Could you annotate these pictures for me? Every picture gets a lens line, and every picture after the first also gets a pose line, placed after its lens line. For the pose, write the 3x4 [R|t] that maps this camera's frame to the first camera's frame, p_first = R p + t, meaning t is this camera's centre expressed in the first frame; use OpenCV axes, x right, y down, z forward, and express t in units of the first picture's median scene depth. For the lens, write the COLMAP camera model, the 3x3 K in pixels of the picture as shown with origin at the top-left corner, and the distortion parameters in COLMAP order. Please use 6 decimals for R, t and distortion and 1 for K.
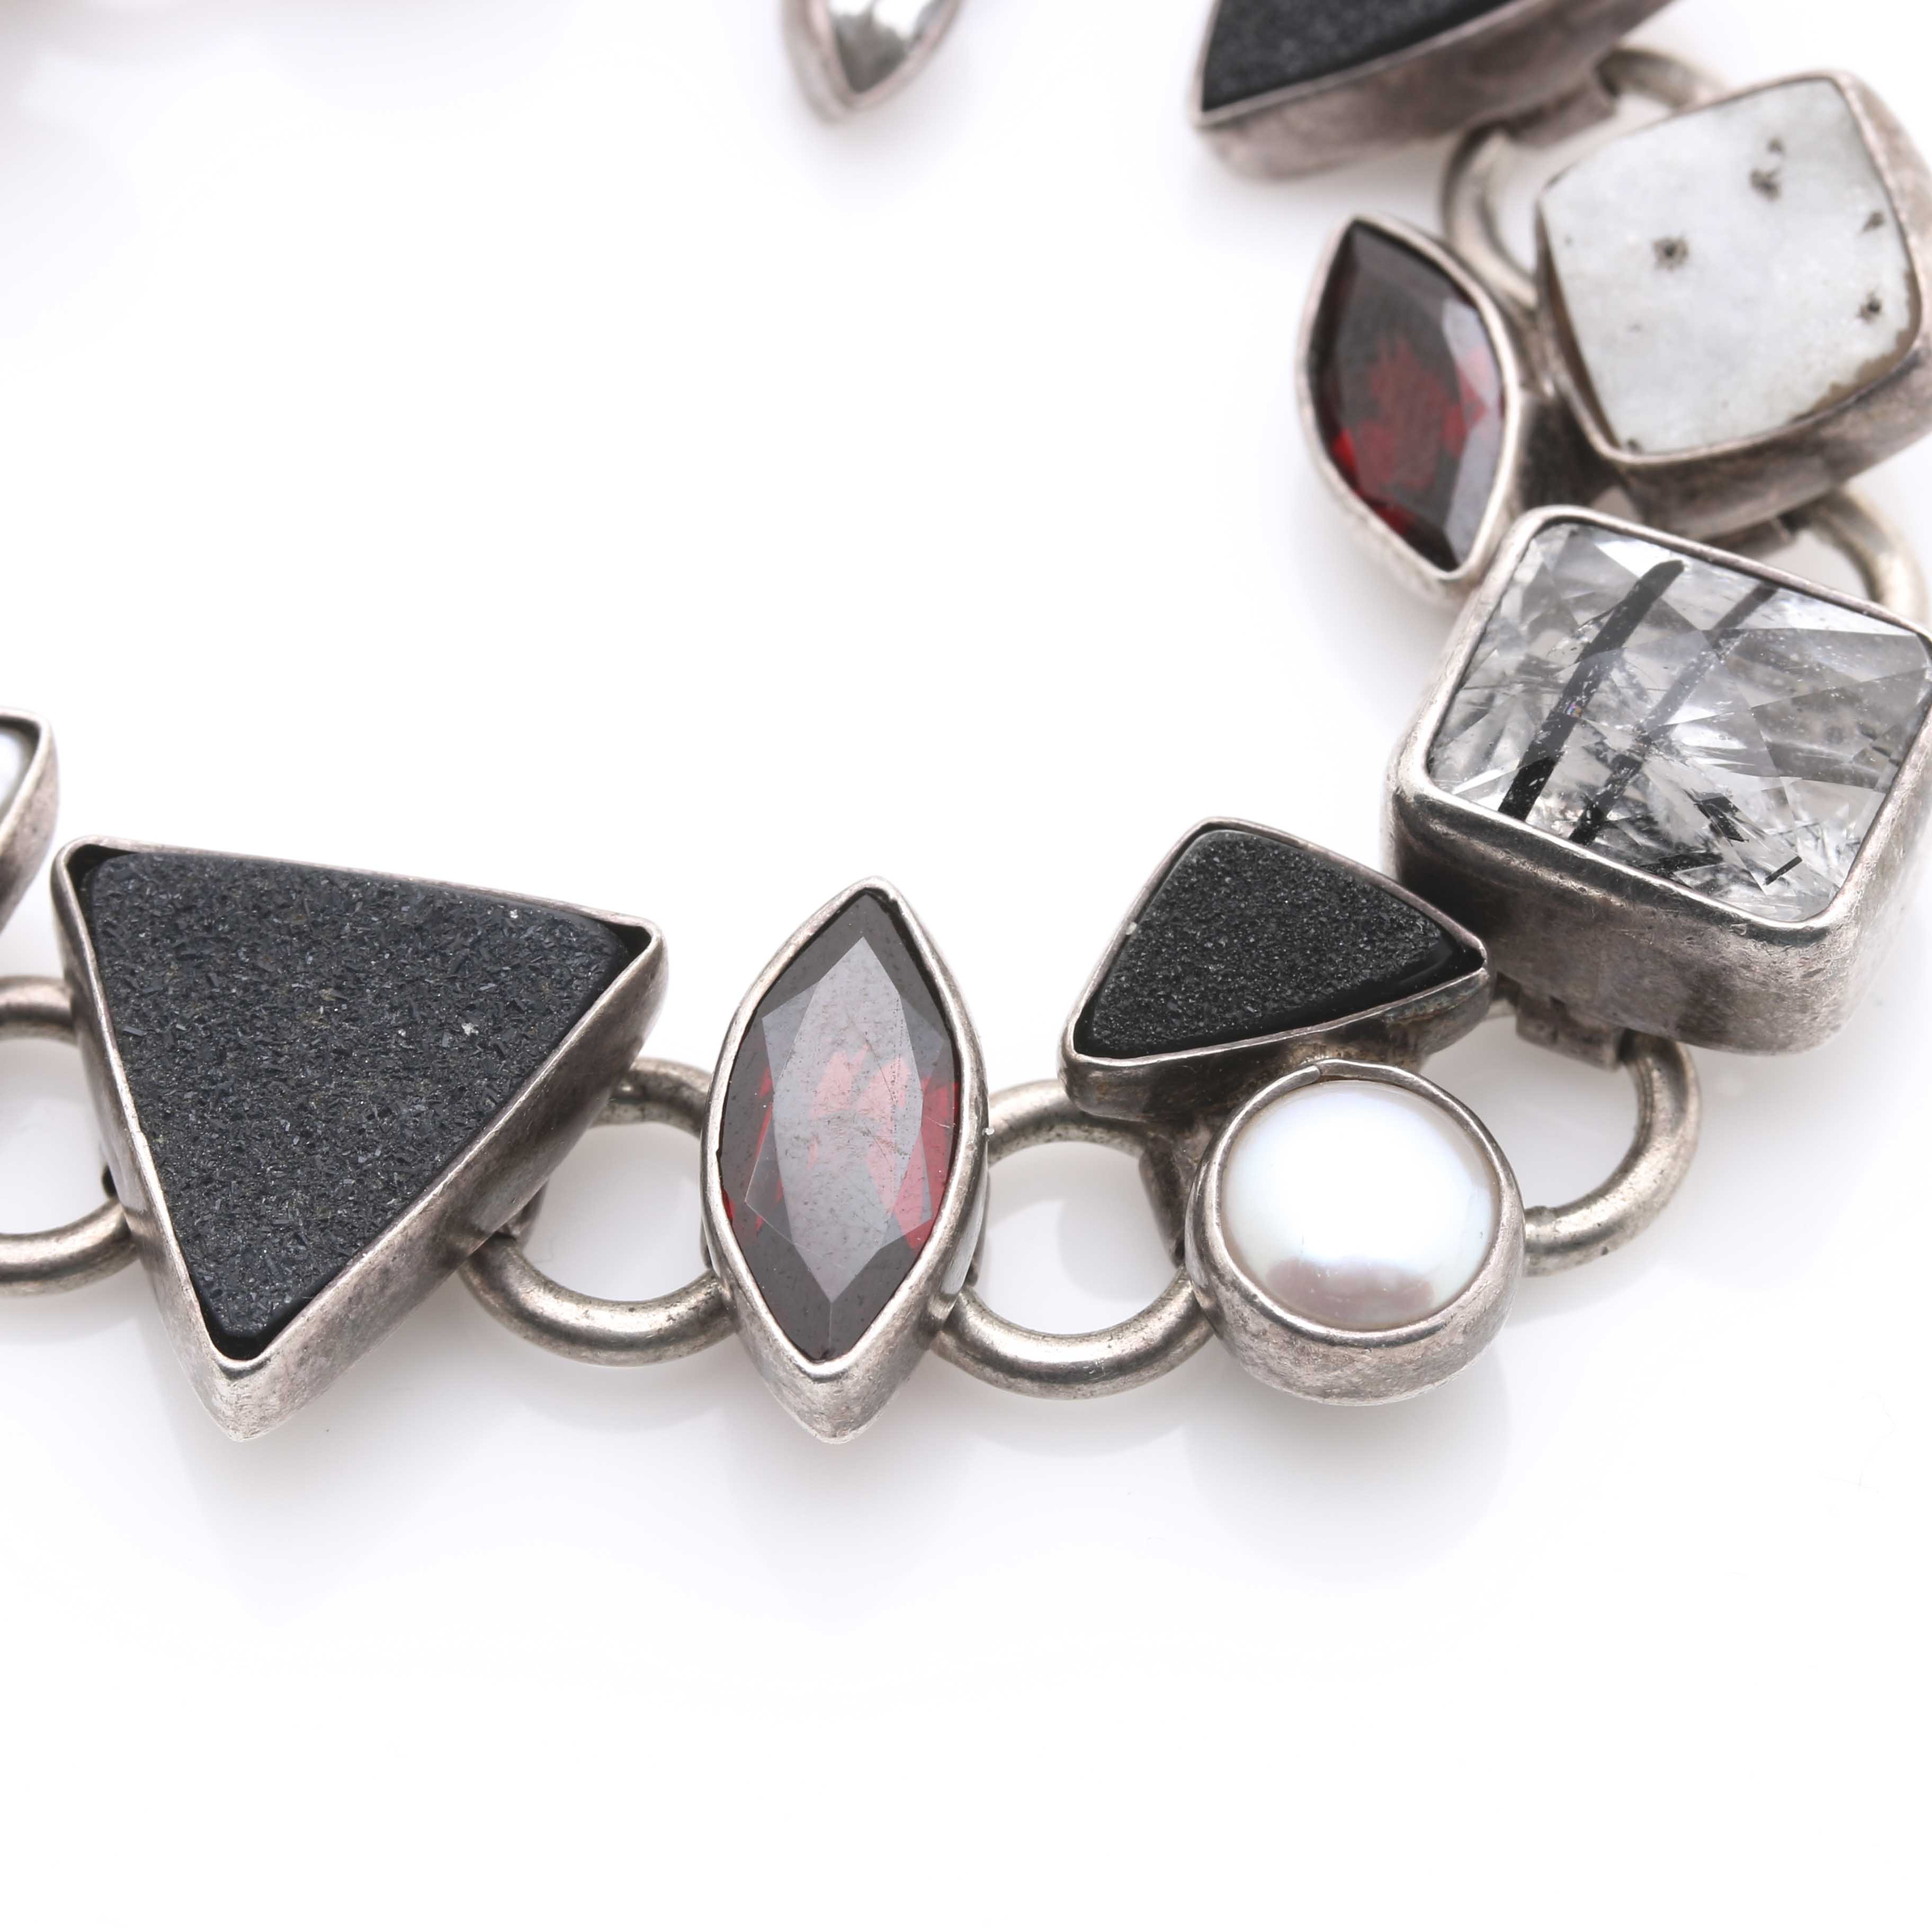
lens RADIAL K [[7982.8, 0, 966.0], [0, 7982.8, 966.0], [0, 0, 1]] dist [-0.140577, -4.058341]
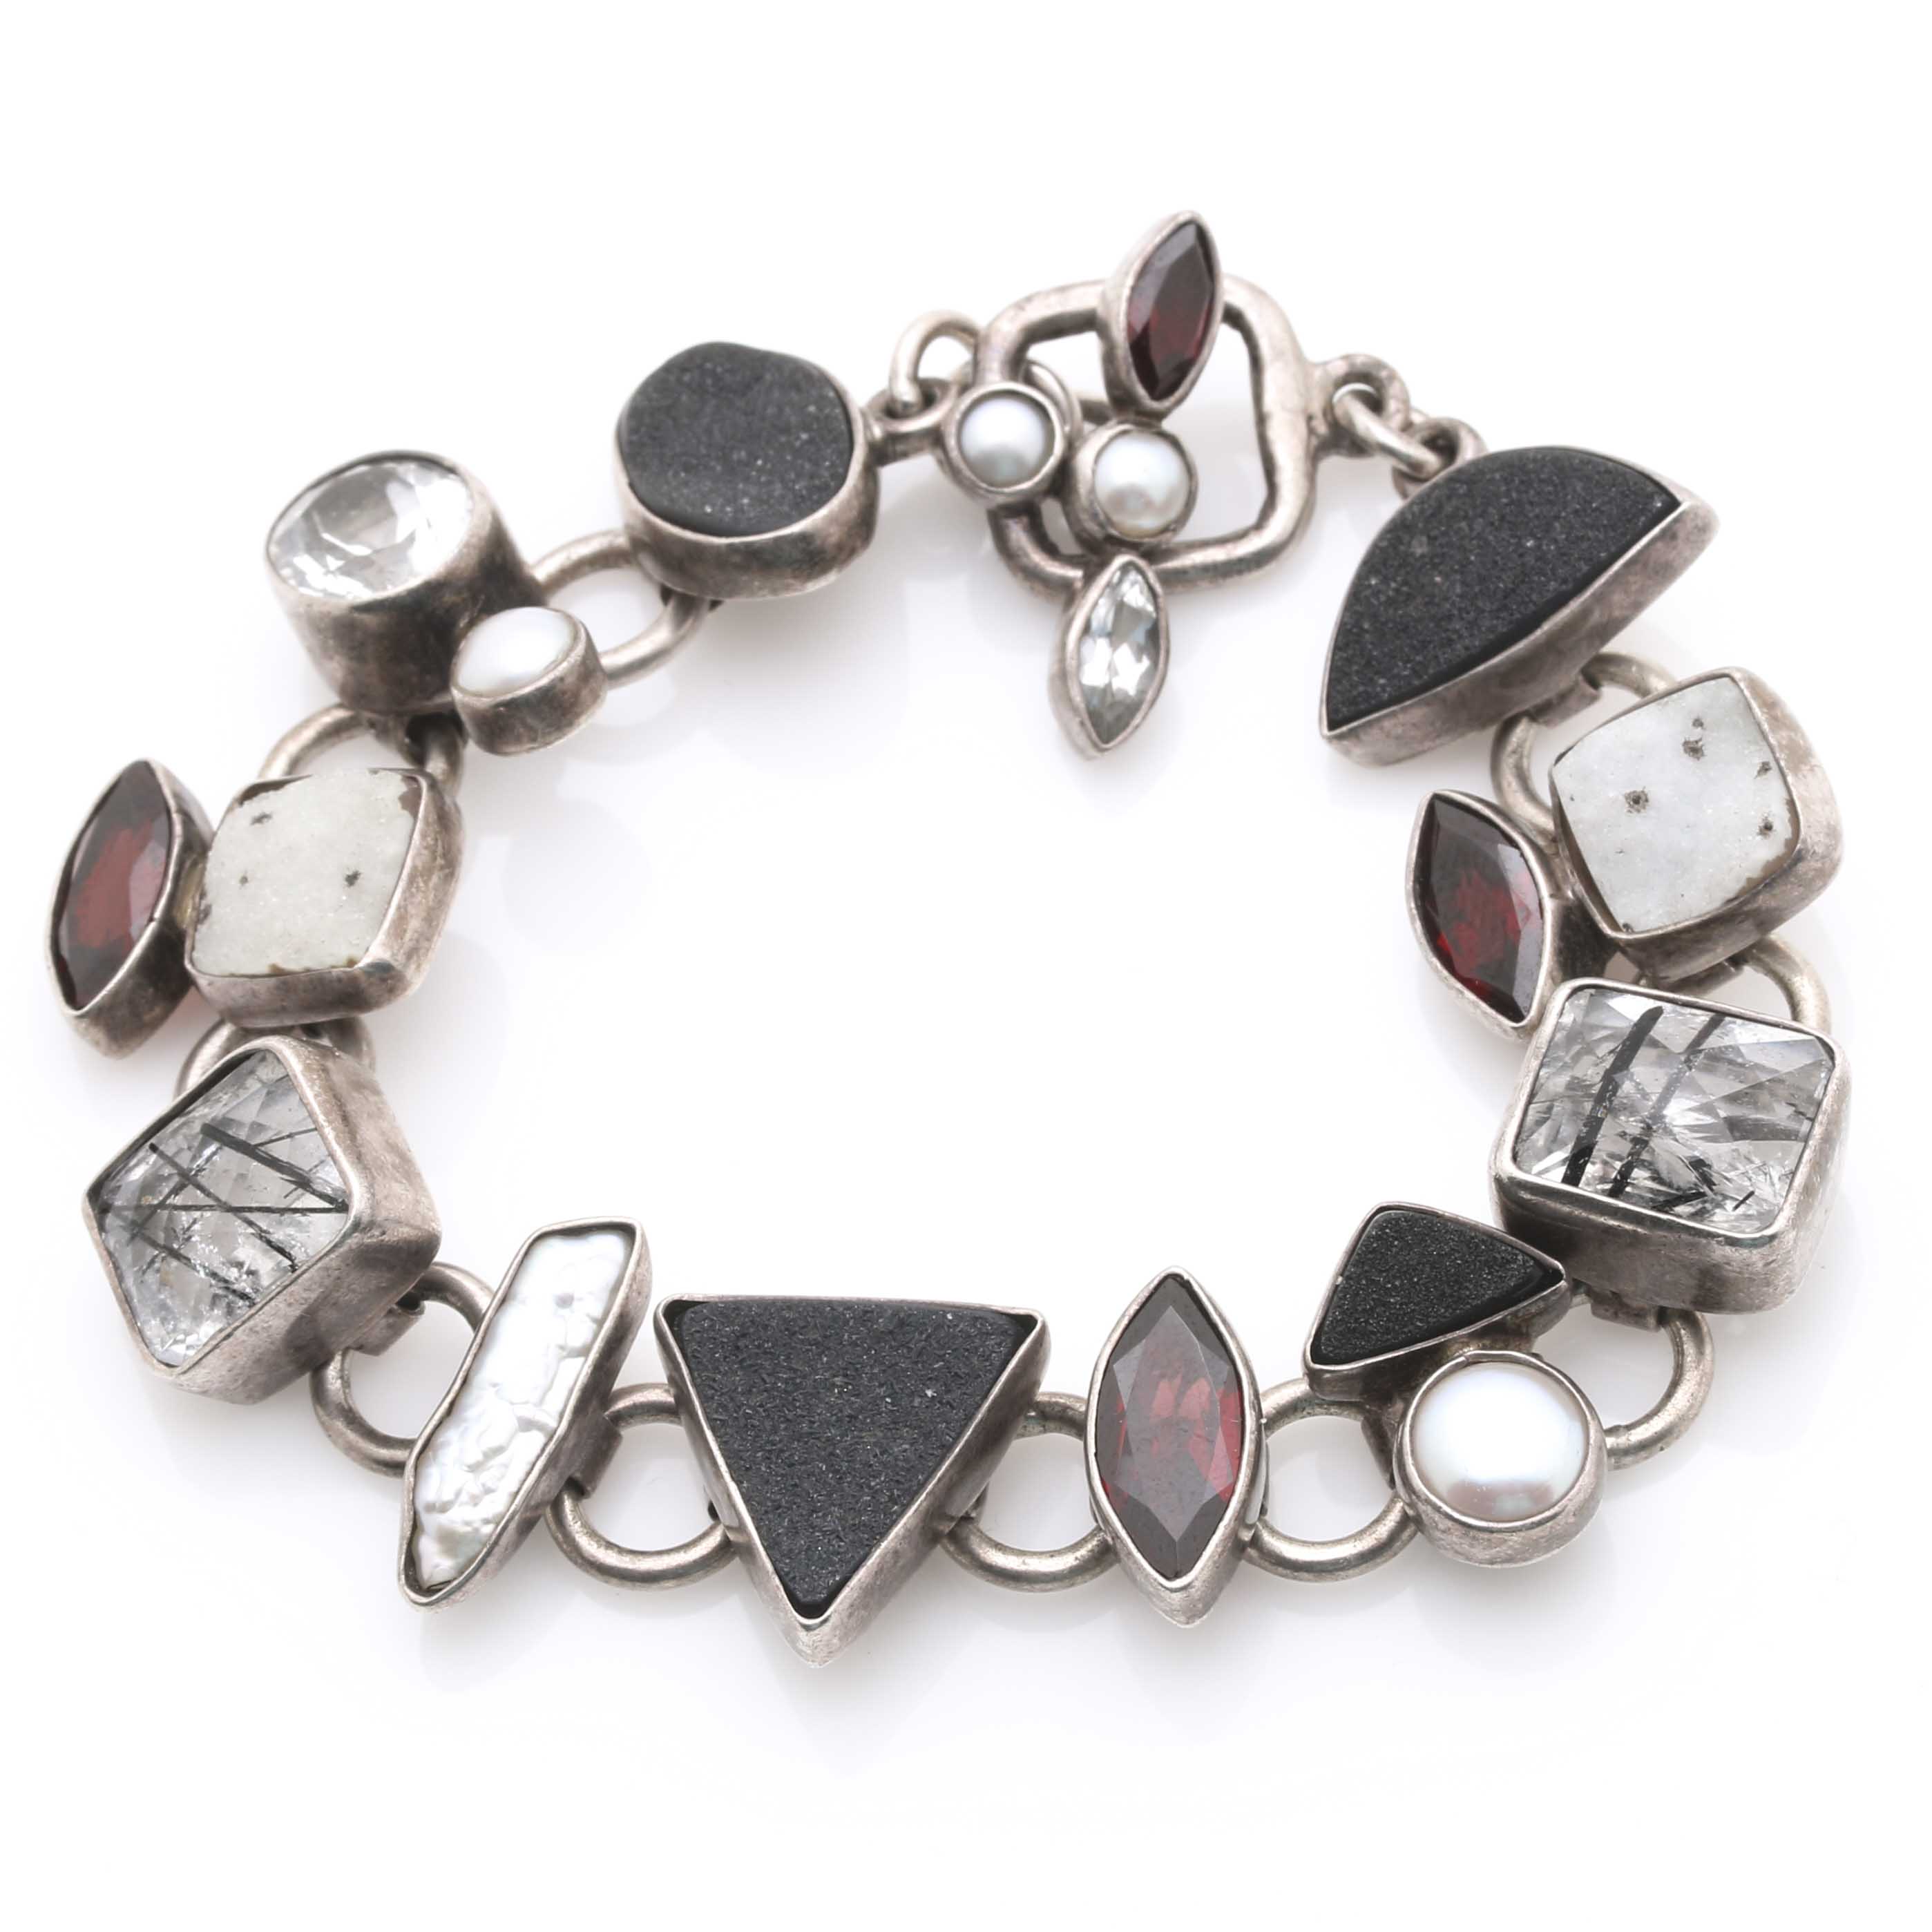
lens RADIAL K [[7982.8, 0, 966.0], [0, 7982.8, 966.0], [0, 0, 1]] dist [-0.140577, -4.058341]
pose [[0.992563, -0.113757, -0.043326, 0.022952], [0.114002, 0.993475, 0.003196, -0.079960], [0.042679, -0.008111, 0.999056, -0.578435]]
